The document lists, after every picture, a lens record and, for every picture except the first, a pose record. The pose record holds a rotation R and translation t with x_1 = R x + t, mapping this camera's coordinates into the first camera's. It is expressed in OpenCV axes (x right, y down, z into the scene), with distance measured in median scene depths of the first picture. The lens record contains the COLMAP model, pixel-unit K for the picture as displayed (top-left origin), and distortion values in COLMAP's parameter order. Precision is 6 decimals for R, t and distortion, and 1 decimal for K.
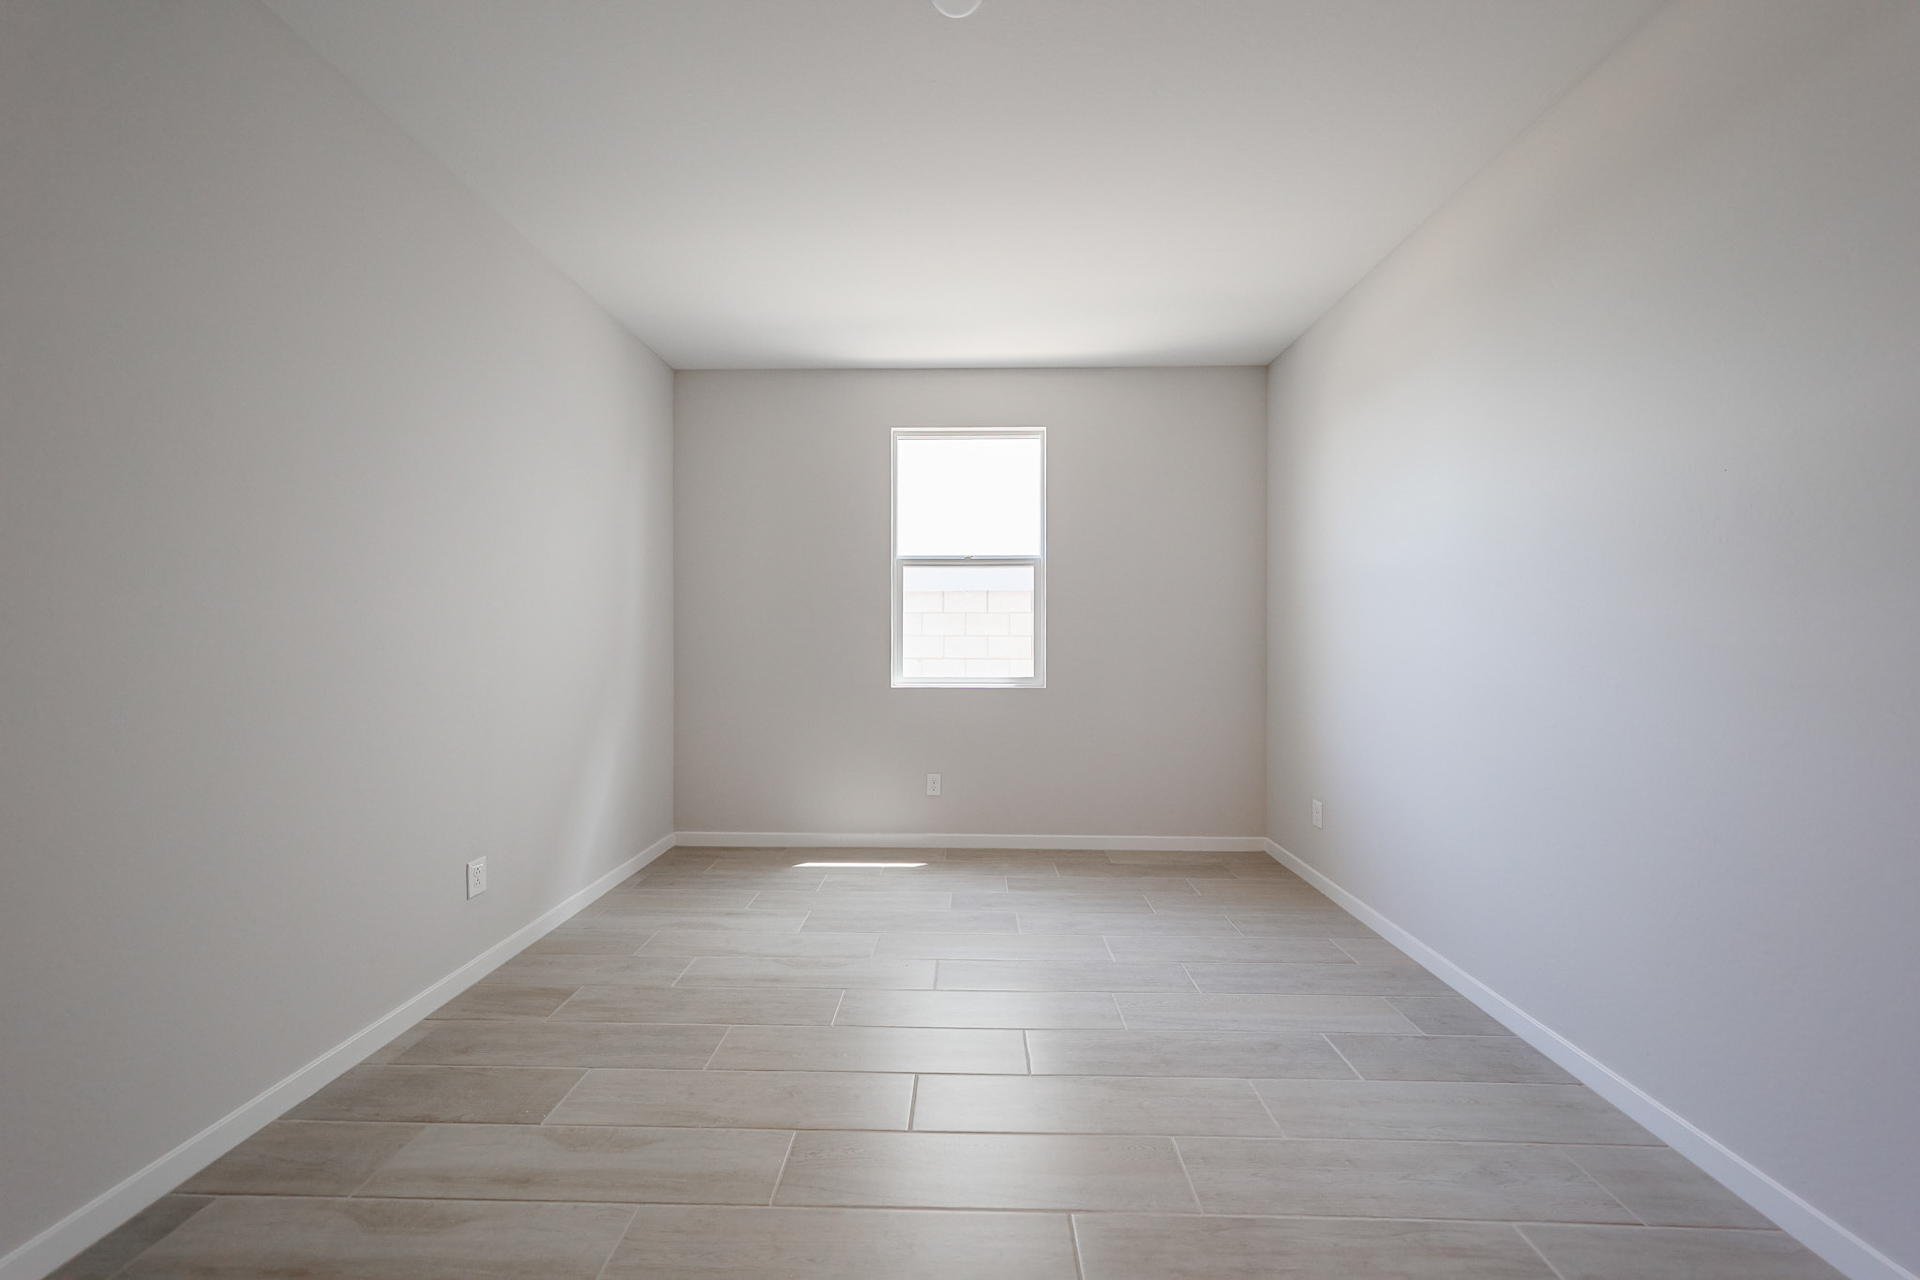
lens RADIAL K [[633.5, 0, 988.2], [0, 633.5, 642.7], [0, 0, 1]] dist [0.001602, -0.000316]
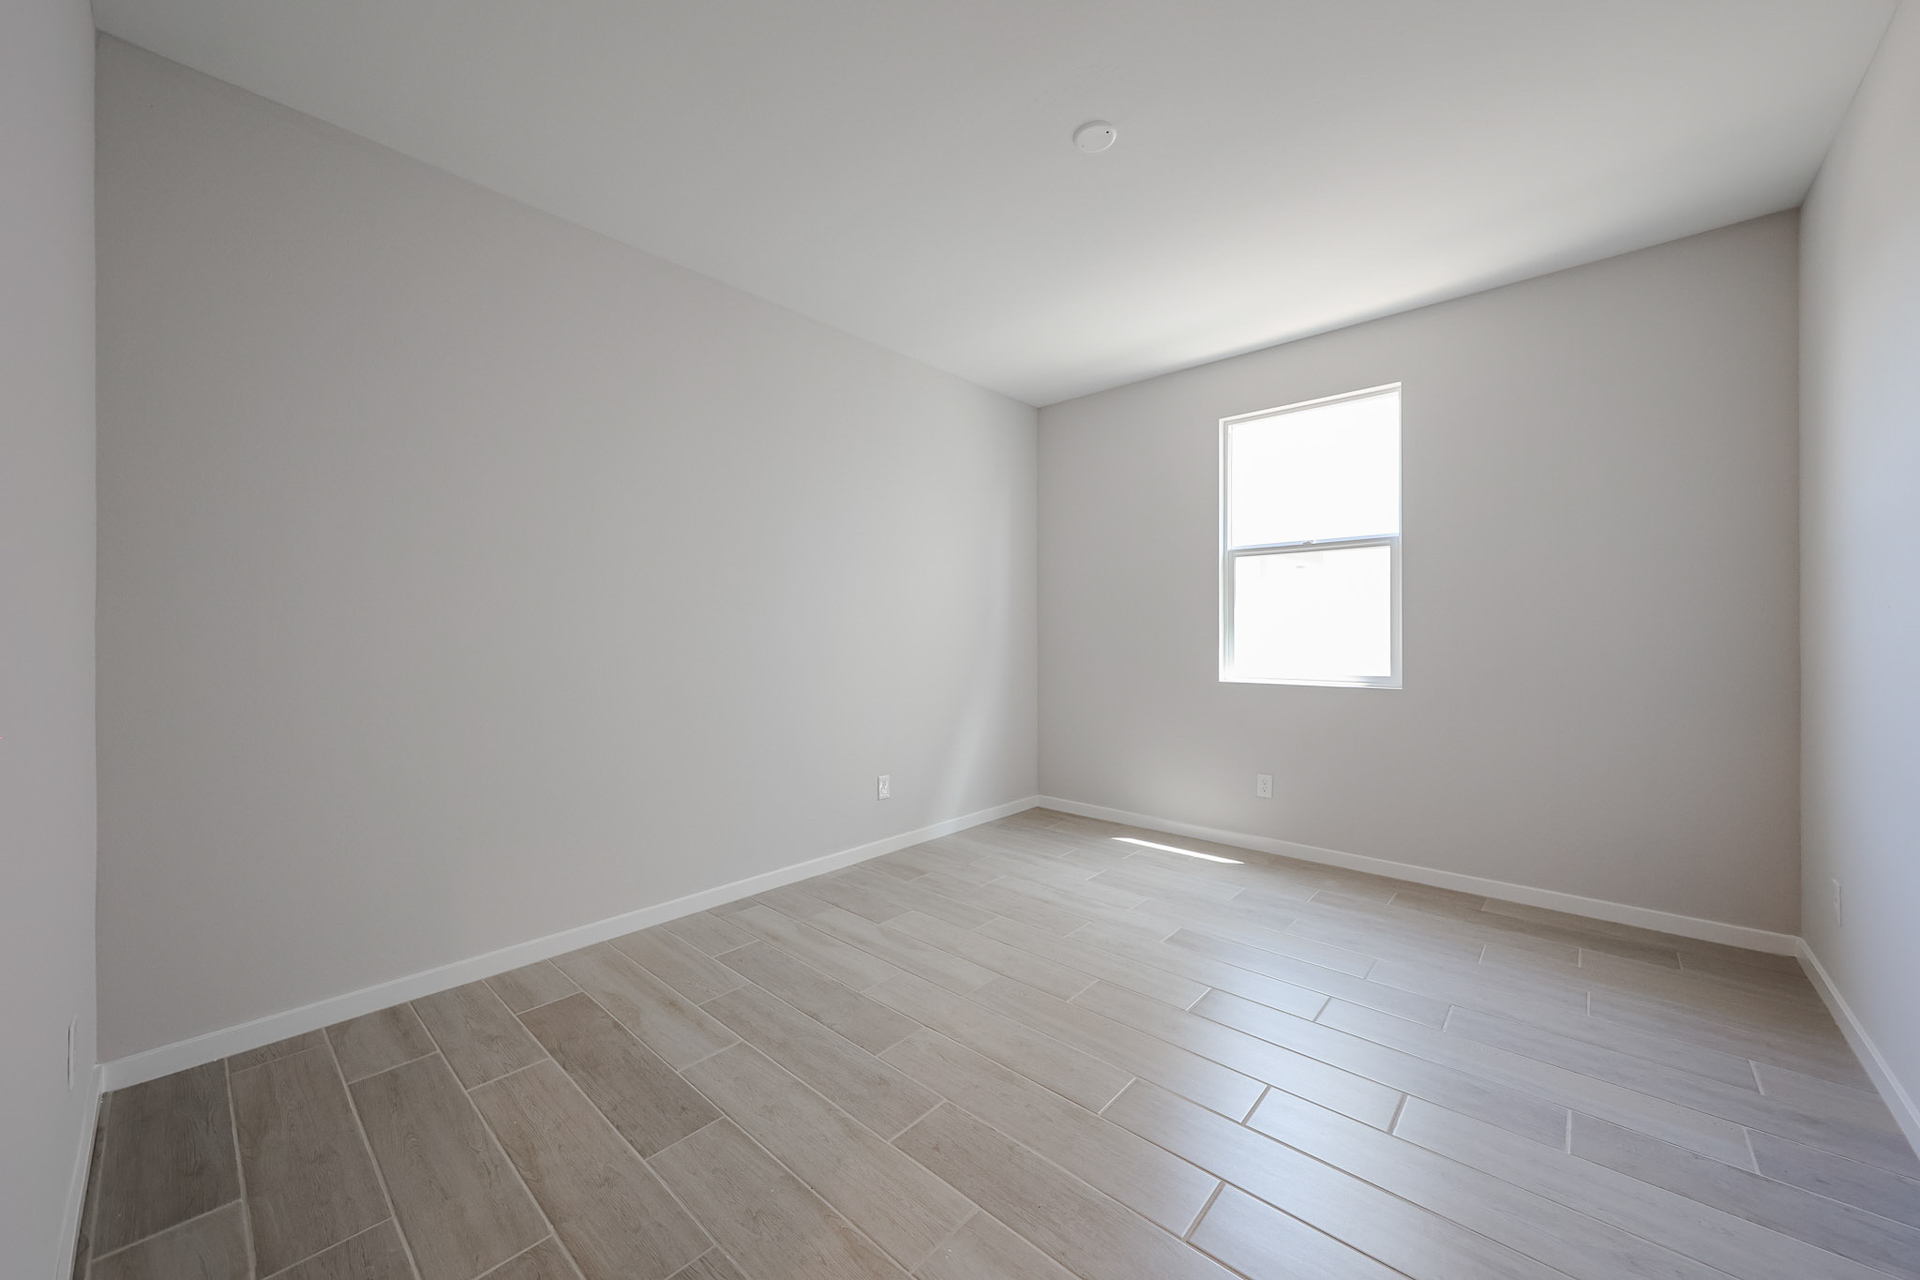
lens RADIAL K [[722.0, 0, 959.5], [0, 722.0, 649.6], [0, 0, 1]] dist [-0.000840, -0.000175]
pose [[0.749740, 0.008922, -0.661672, 0.323308], [0.000763, 0.999897, 0.014347, 0.004144], [0.661732, -0.011262, 0.749656, -0.128022]]
